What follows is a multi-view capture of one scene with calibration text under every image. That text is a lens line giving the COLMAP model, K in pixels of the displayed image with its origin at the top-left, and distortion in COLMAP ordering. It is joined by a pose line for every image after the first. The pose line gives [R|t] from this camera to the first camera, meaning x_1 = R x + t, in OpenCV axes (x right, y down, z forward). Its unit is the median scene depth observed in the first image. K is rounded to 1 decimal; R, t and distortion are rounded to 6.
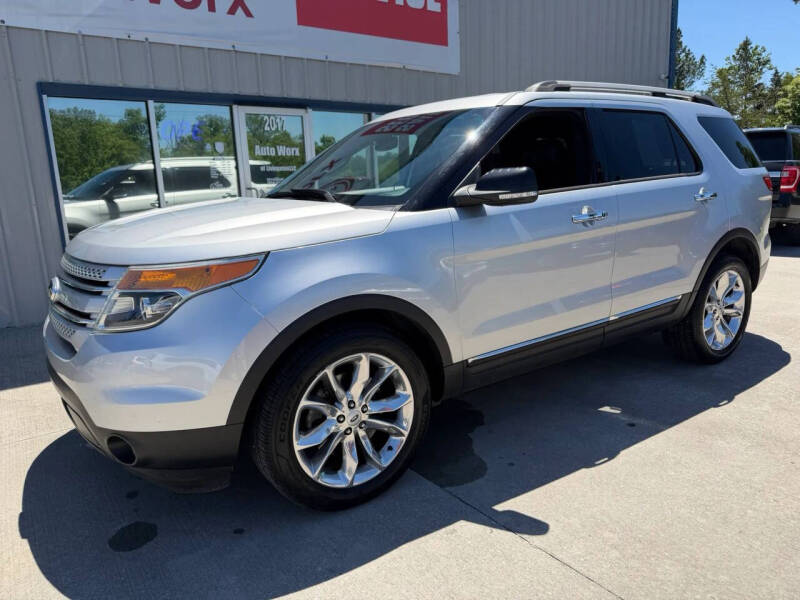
lens RADIAL K [[566.5, 0, 401.9], [0, 566.5, 305.7], [0, 0, 1]] dist [0.013872, -0.019965]
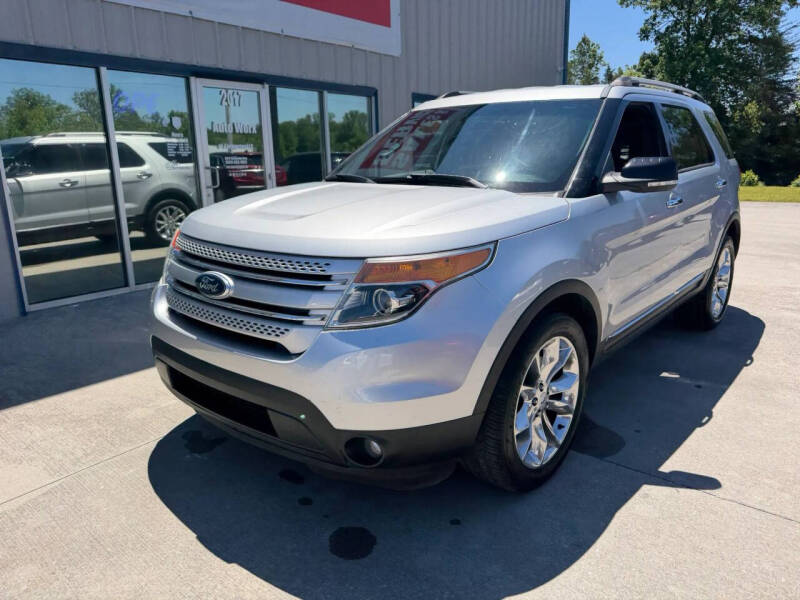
lens RADIAL K [[566.5, 0, 404.5], [0, 566.5, 293.7], [0, 0, 1]] dist [0.013872, -0.019965]
pose [[0.969098, -0.038751, 0.243614, -0.403001], [0.034978, 0.999192, 0.019796, -0.016832], [-0.244184, -0.010663, 0.969670, 0.042059]]
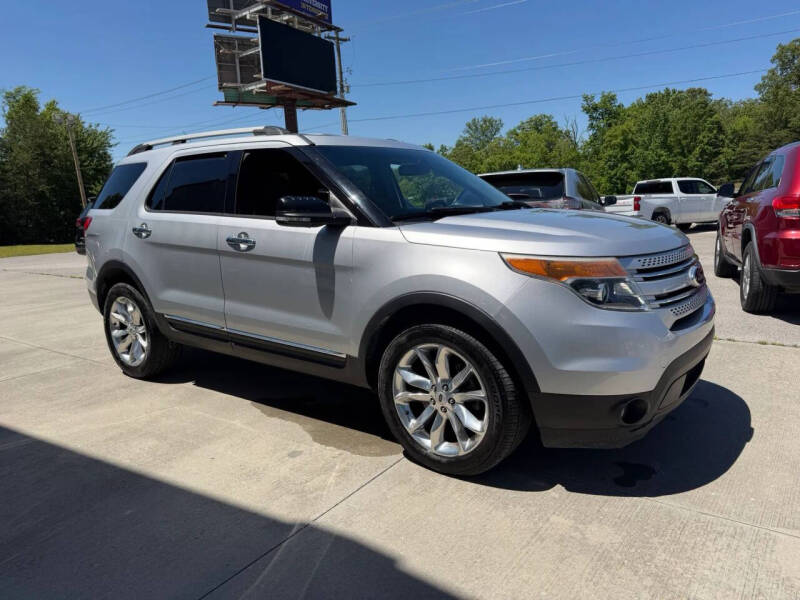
lens RADIAL K [[566.5, 0, 404.4], [0, 566.5, 299.1], [0, 0, 1]] dist [0.013872, -0.019965]
pose [[-0.303239, -0.129272, 0.944105, -1.147077], [0.251255, 0.944849, 0.210075, -0.282773], [-0.919194, 0.300914, -0.254034, 1.389514]]
